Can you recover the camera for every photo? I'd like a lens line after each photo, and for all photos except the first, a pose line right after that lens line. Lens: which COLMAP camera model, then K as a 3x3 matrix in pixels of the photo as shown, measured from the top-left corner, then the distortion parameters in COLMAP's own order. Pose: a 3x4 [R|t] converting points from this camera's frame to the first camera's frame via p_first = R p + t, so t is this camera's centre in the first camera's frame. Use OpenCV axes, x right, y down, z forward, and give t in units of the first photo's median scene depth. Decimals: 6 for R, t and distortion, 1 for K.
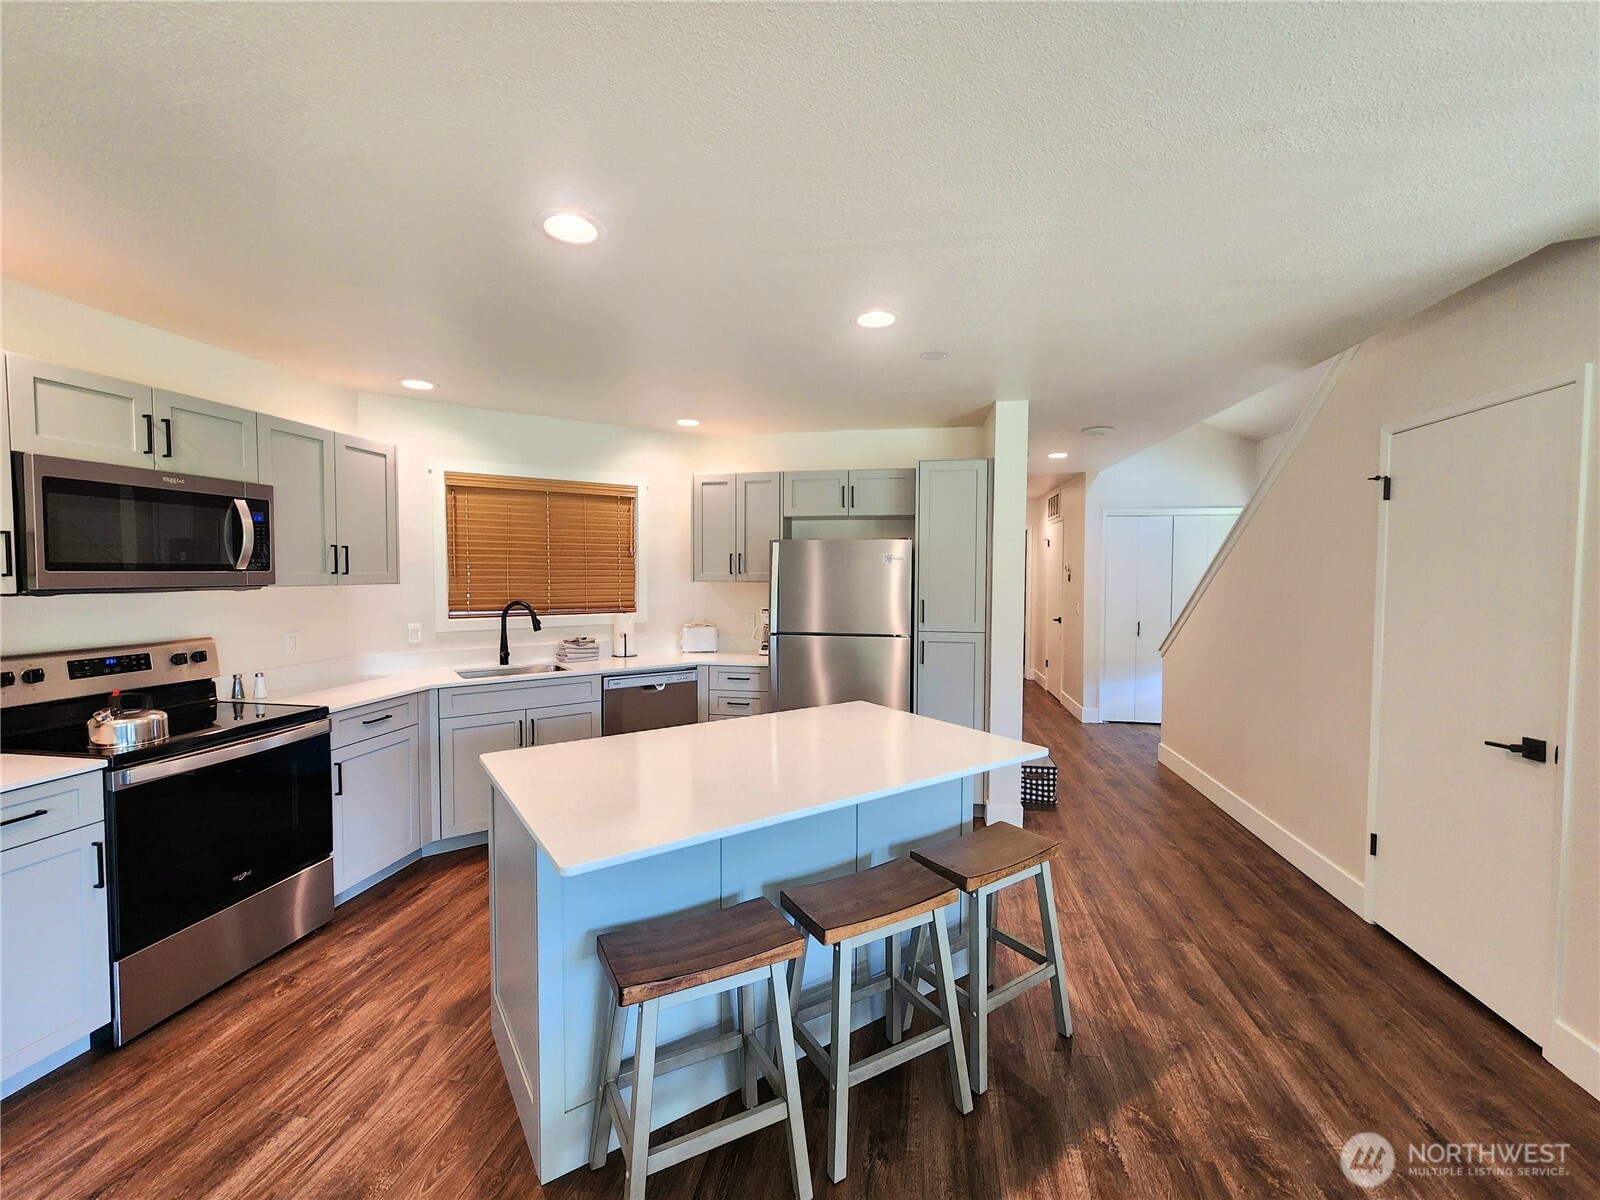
lens RADIAL K [[666.6, 0, 800.0], [0, 666.6, 600.0], [0, 0, 1]] dist [0.000724, 0.001123]
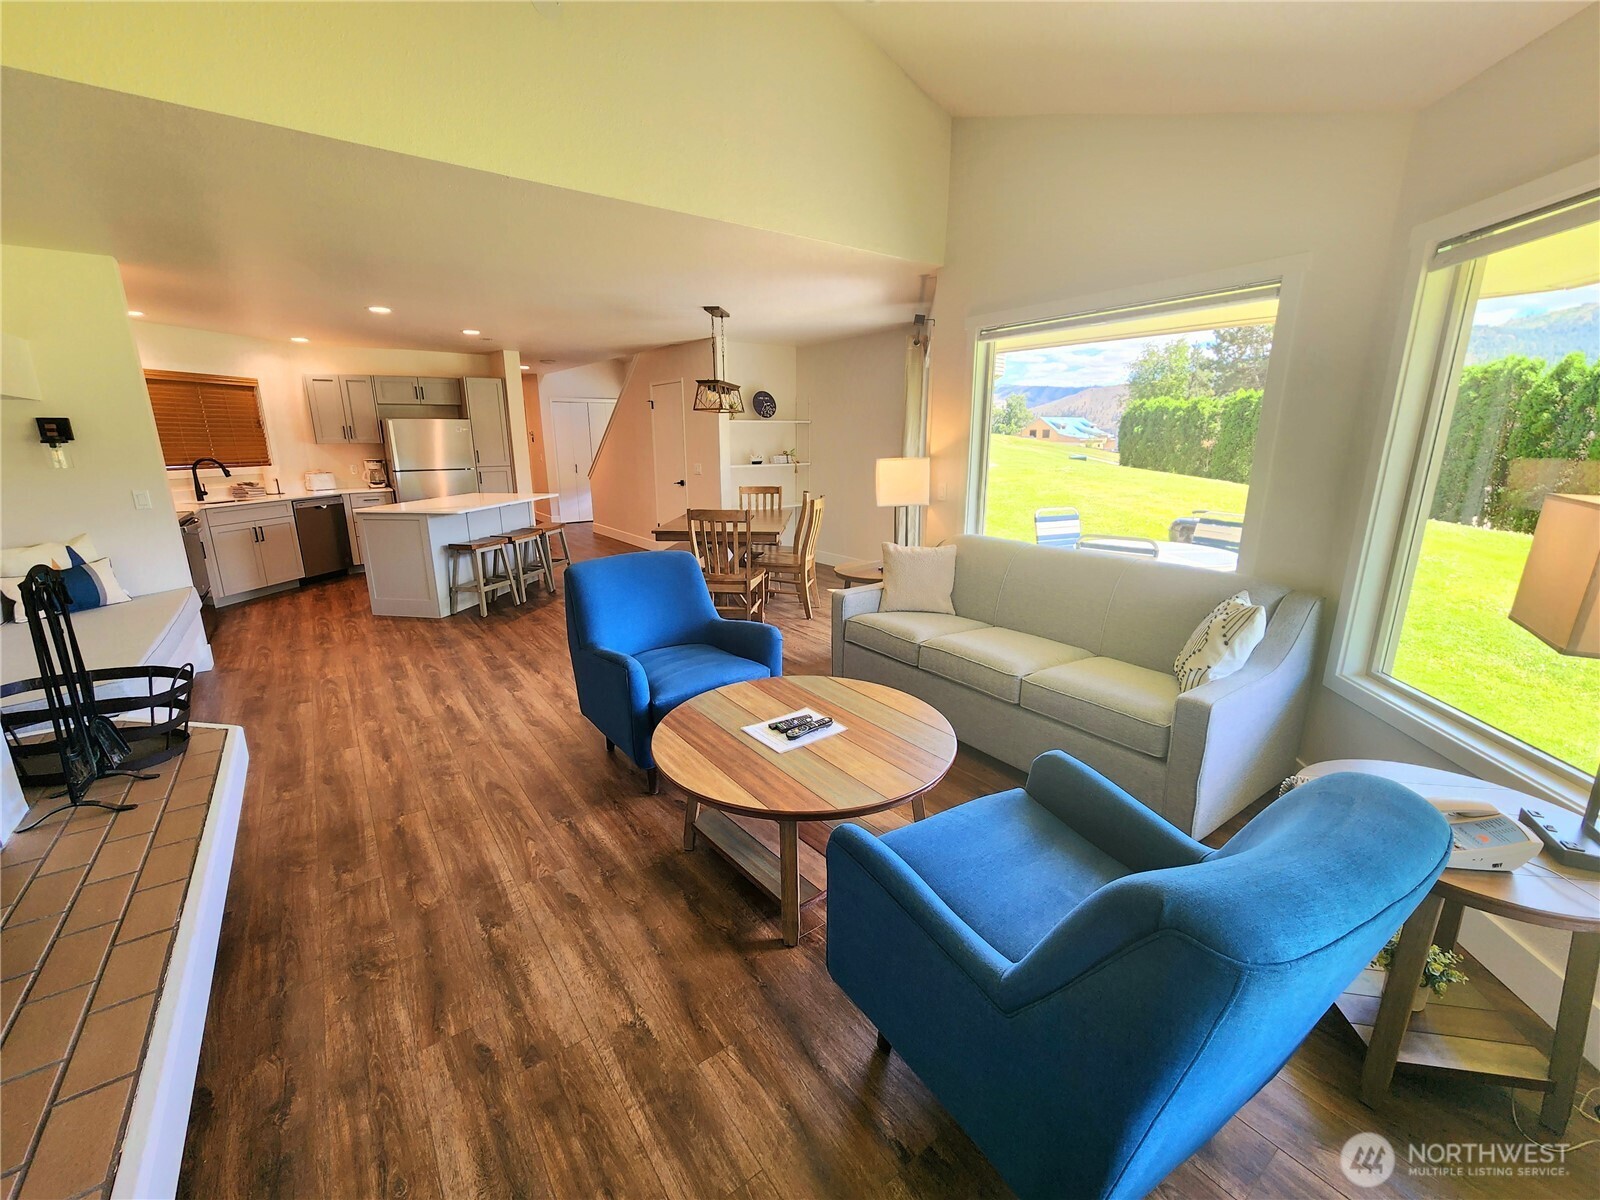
lens RADIAL K [[643.8, 0, 800.0], [0, 643.8, 600.0], [0, 0, 1]] dist [0.001076, 0.000406]
pose [[0.676401, -0.185251, 0.712856, -0.553324], [0.032847, 0.974477, 0.222072, 0.031156], [-0.735801, -0.126795, 0.665222, -0.921757]]
